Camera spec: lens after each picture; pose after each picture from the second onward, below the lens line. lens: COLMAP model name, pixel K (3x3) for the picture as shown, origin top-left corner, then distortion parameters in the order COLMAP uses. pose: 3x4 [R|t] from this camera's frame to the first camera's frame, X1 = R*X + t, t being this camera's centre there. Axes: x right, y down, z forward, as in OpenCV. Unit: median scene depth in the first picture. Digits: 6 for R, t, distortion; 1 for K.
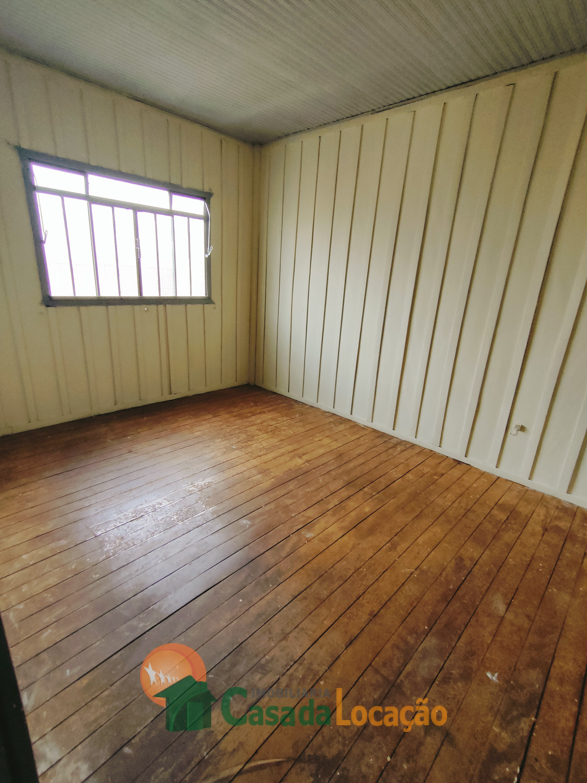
lens RADIAL K [[361.2, 0, 291.8], [0, 361.2, 391.2], [0, 0, 1]] dist [0.002967, -0.000124]
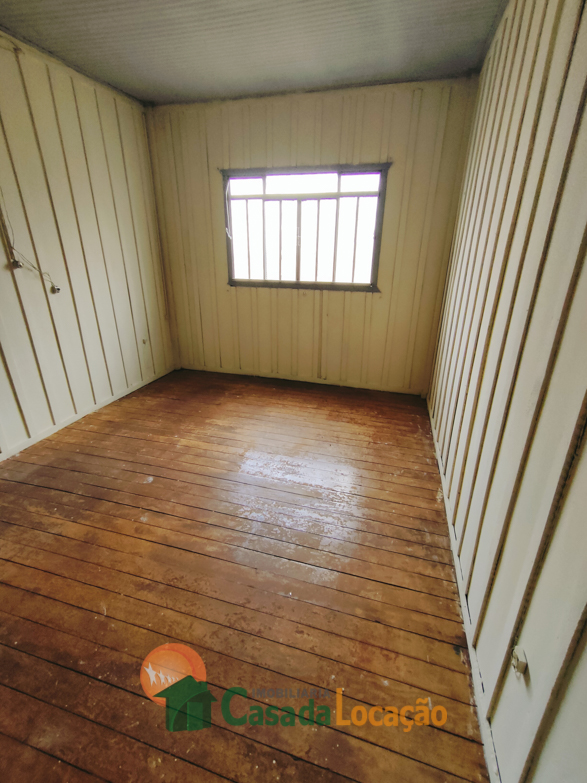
lens RADIAL K [[363.1, 0, 289.2], [0, 363.1, 390.5], [0, 0, 1]] dist [0.009651, 0.001016]
pose [[0.469252, 0.269098, -0.841064, 0.593079], [-0.259017, 0.952489, 0.160236, -0.118980], [0.844223, 0.142658, 0.516658, 0.469379]]
